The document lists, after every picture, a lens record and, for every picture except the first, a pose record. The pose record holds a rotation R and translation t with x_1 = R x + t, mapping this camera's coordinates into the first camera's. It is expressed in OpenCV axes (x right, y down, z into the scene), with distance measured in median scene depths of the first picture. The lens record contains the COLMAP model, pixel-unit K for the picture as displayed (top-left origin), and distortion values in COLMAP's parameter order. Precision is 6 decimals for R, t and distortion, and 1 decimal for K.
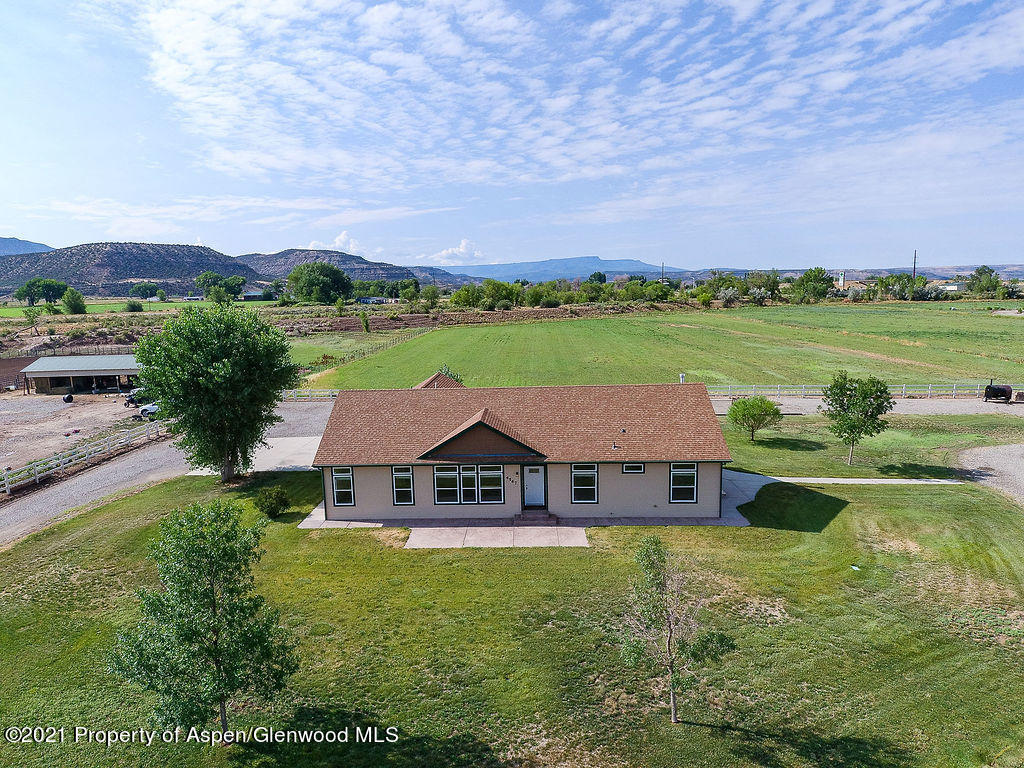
lens RADIAL K [[615.0, 0, 497.0], [0, 615.0, 389.2], [0, 0, 1]] dist [0.088255, -0.117831]
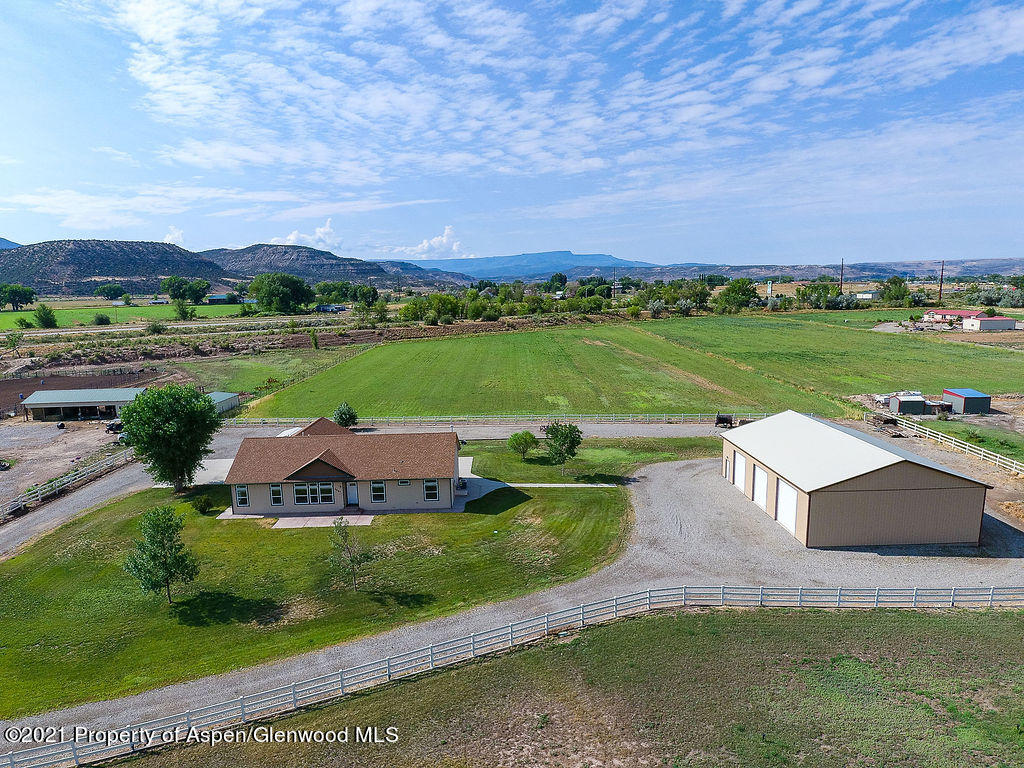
lens RADIAL K [[615.0, 0, 497.0], [0, 615.0, 389.2], [0, 0, 1]] dist [0.088255, -0.117831]
pose [[0.999088, -0.006255, 0.042245, 0.072856], [0.005855, 0.999937, 0.009583, -0.028596], [-0.042302, -0.009326, 0.999061, -0.145465]]
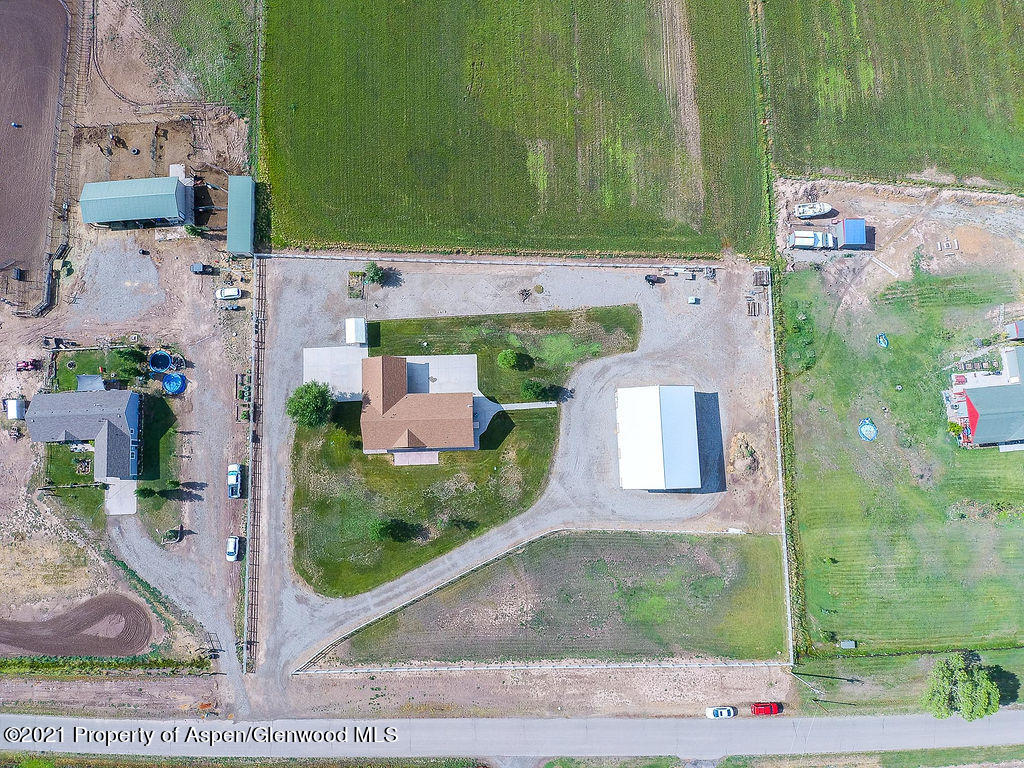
lens RADIAL K [[613.9, 0, 496.9], [0, 613.9, 401.6], [0, 0, 1]] dist [0.084687, -0.117030]
pose [[0.996489, -0.079784, 0.025400, 0.074968], [-0.003969, 0.258009, 0.966134, -0.619435], [-0.083636, -0.962842, 0.256787, 0.045503]]
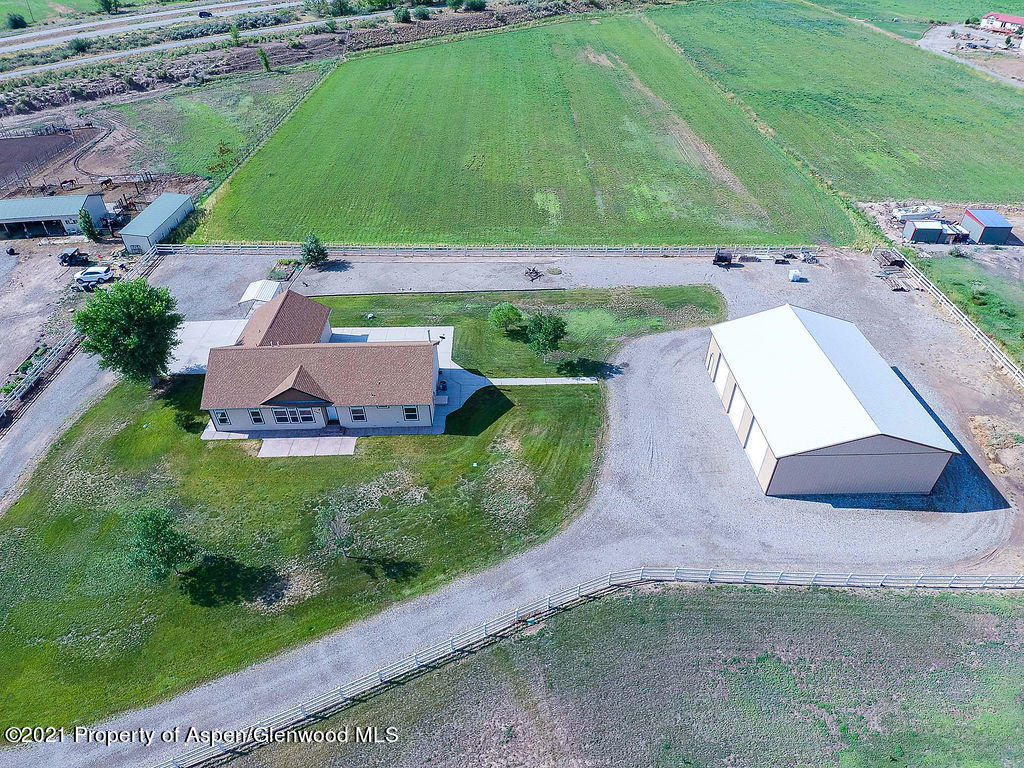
lens RADIAL K [[613.9, 0, 496.9], [0, 613.9, 401.6], [0, 0, 1]] dist [0.084687, -0.117030]
pose [[0.998421, -0.032838, 0.045586, 0.082259], [0.005392, 0.863658, 0.504049, -0.138284], [-0.055923, -0.503007, 0.862471, -0.100757]]
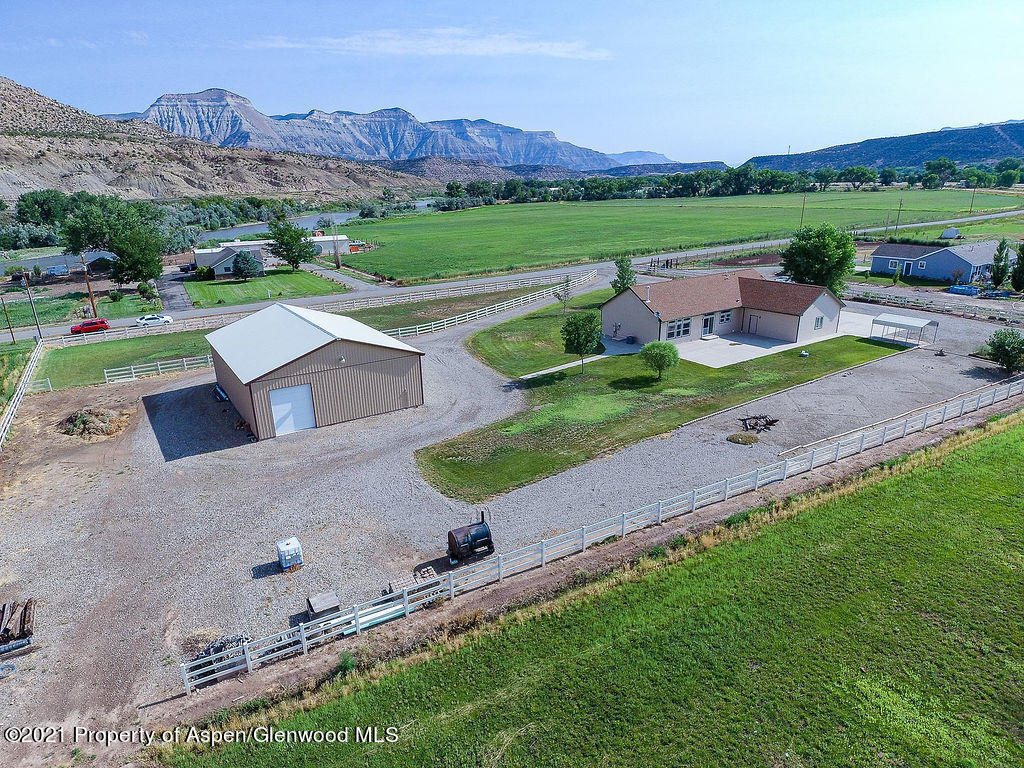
lens RADIAL K [[613.9, 0, 496.9], [0, 613.9, 401.6], [0, 0, 1]] dist [0.084687, -0.117030]
pose [[-0.818721, 0.237819, -0.522625, 0.346367], [-0.034707, 0.888033, 0.458467, -0.111016], [0.573141, 0.393496, -0.718798, 0.448878]]
